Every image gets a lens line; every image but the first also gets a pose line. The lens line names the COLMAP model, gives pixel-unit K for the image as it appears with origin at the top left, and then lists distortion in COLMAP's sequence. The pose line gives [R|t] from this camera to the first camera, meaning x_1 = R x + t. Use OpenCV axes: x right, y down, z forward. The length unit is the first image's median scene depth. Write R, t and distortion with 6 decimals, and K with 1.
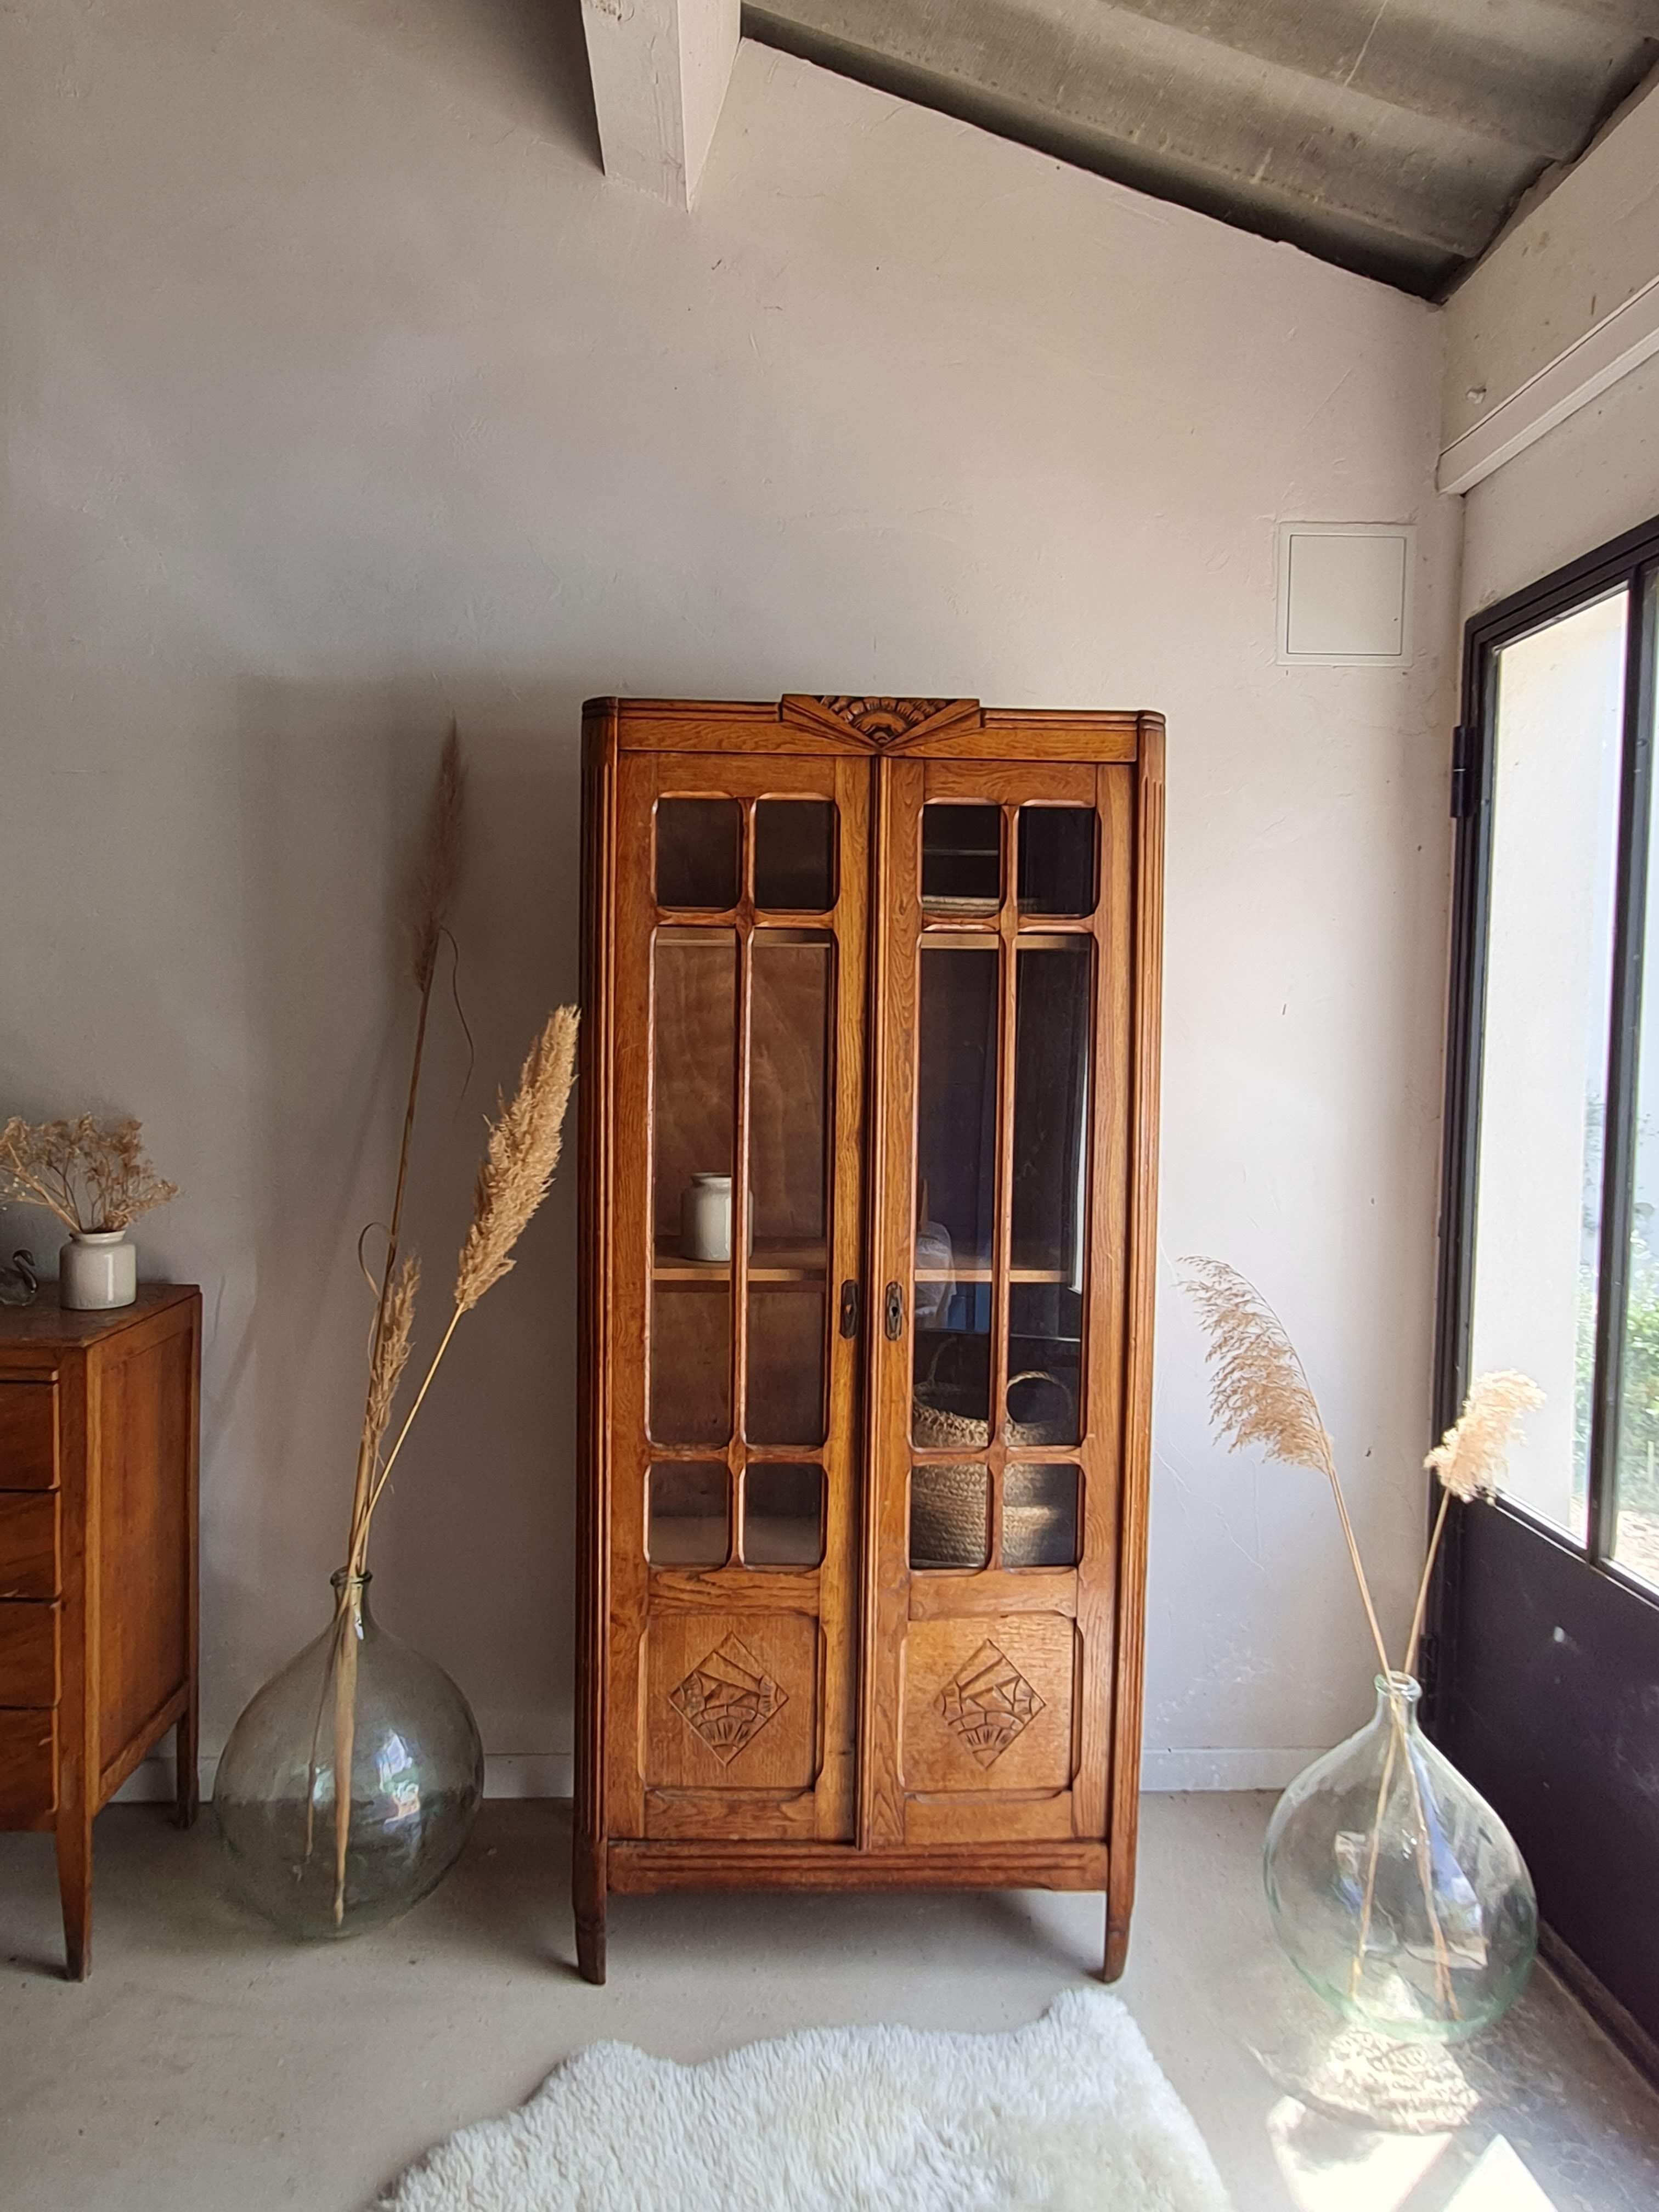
lens RADIAL K [[1365.2, 0, 783.1], [0, 1365.2, 1091.4], [0, 0, 1]] dist [-0.004271, 0.003499]
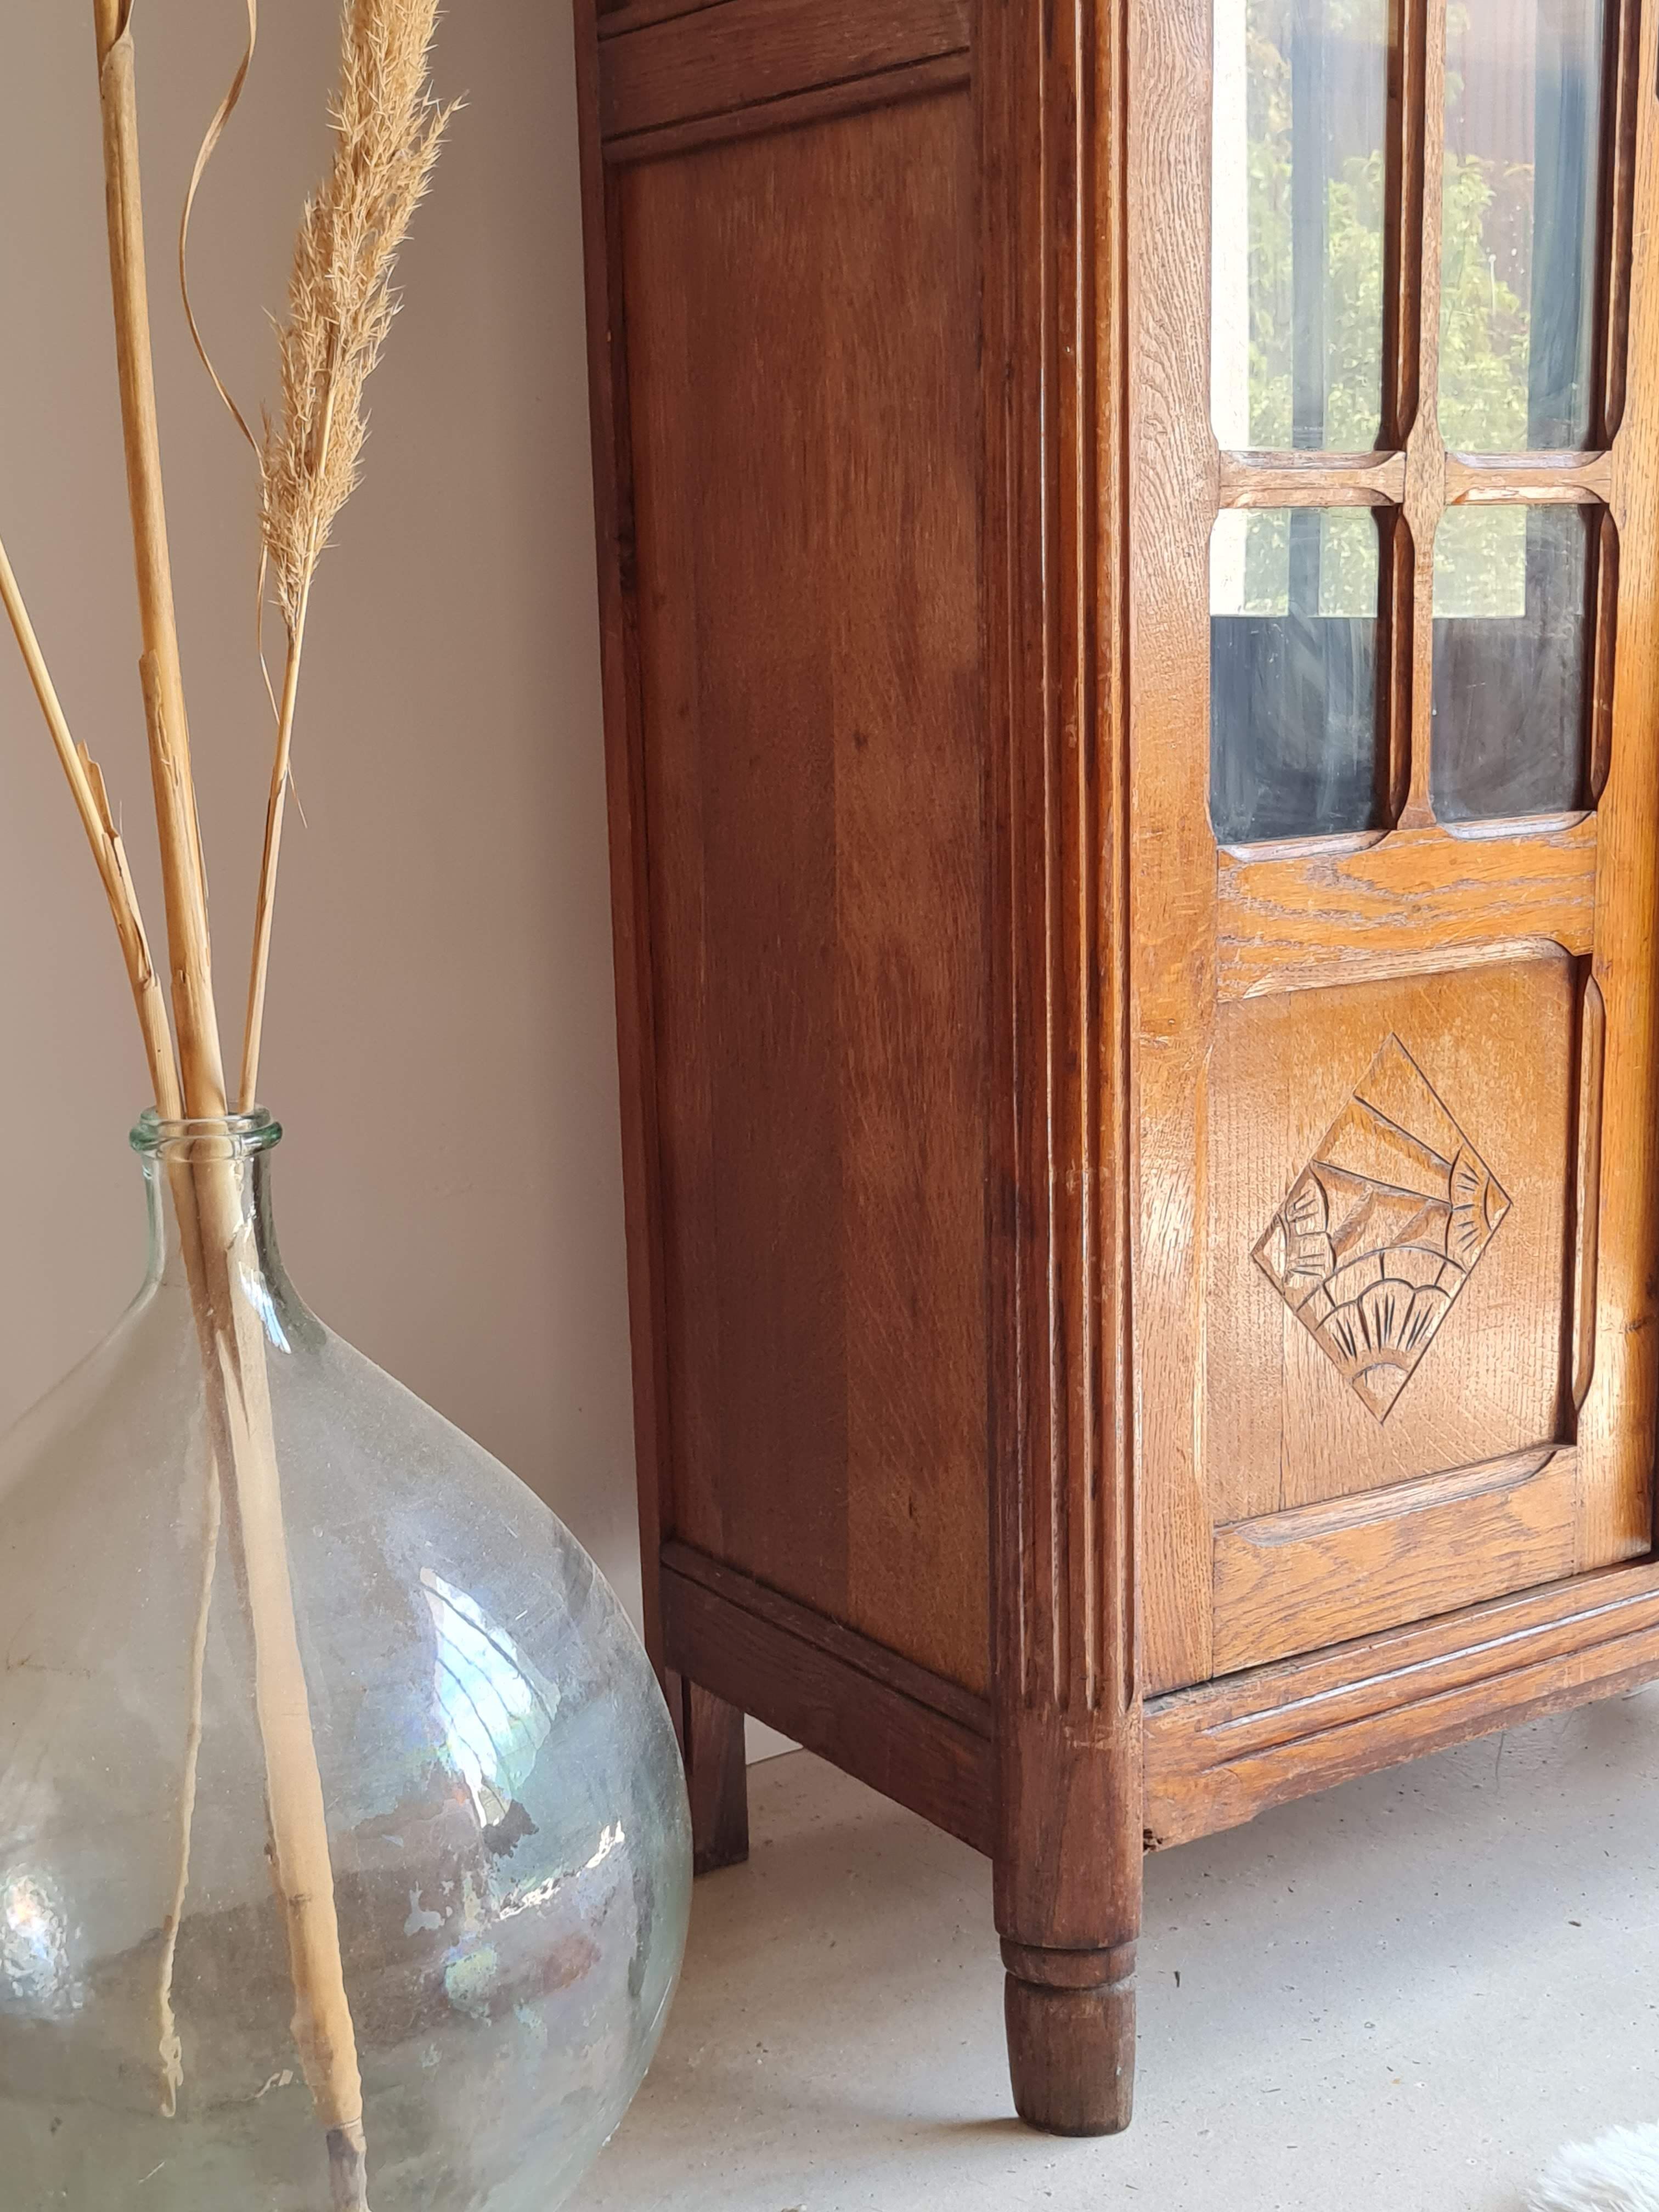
lens RADIAL K [[2841.2, 0, 882.4], [0, 2841.2, 1129.4], [0, 0, 1]] dist [0.041998, 0.000000]
pose [[0.846117, -0.137023, 0.515083, -0.516048], [0.059176, 0.984566, 0.164708, 0.298328], [-0.529702, -0.108882, 0.841166, 0.474361]]
